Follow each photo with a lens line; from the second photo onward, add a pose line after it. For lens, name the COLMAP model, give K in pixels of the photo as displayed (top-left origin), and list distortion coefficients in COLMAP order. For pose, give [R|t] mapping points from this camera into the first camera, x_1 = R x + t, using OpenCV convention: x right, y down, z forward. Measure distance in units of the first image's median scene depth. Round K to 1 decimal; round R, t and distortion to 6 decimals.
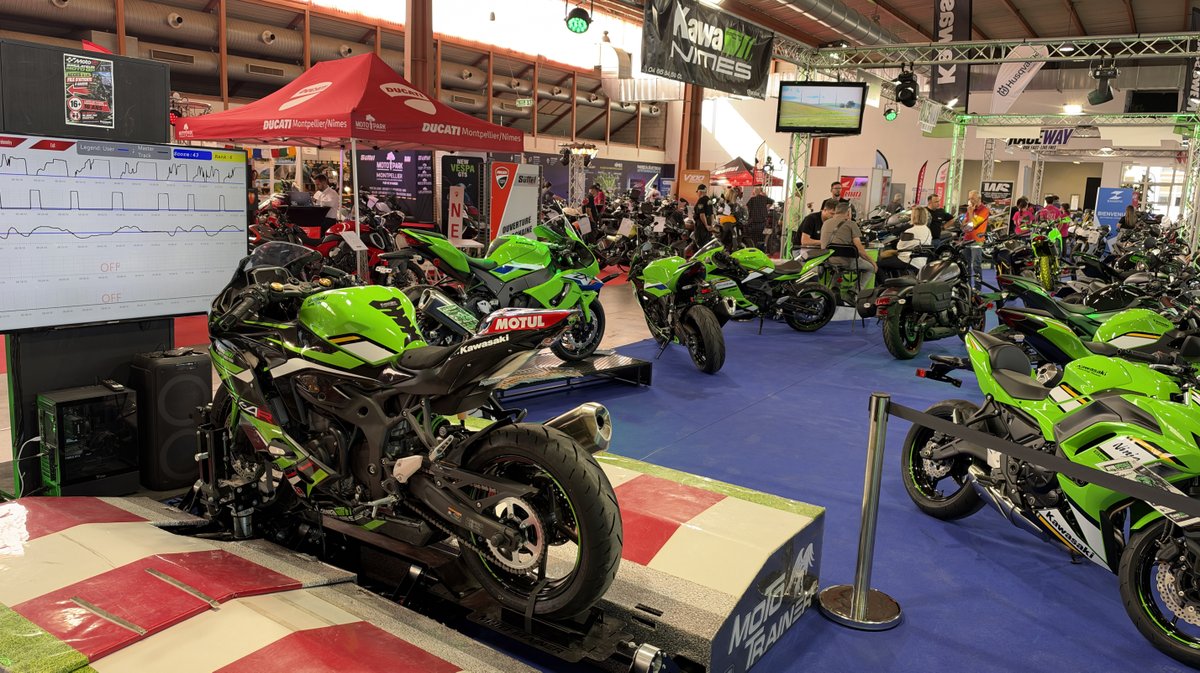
lens RADIAL K [[871.7, 0, 599.6], [0, 871.7, 335.9], [0, 0, 1]] dist [-0.032107, 0.004519]
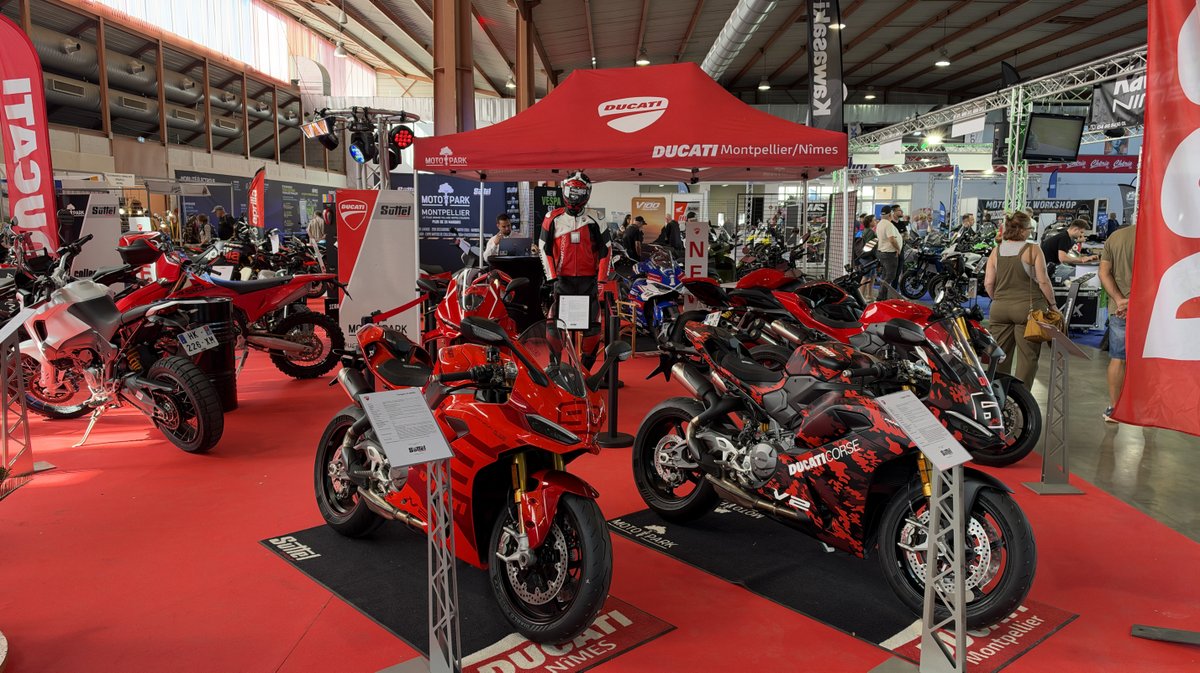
lens RADIAL K [[871.7, 0, 596.7], [0, 871.7, 335.4], [0, 0, 1]] dist [-0.032107, 0.004519]
pose [[0.851973, -0.097811, 0.514368, -0.382277], [0.109369, 0.993970, 0.007858, -0.045304], [-0.512035, 0.049561, 0.857534, 0.180338]]
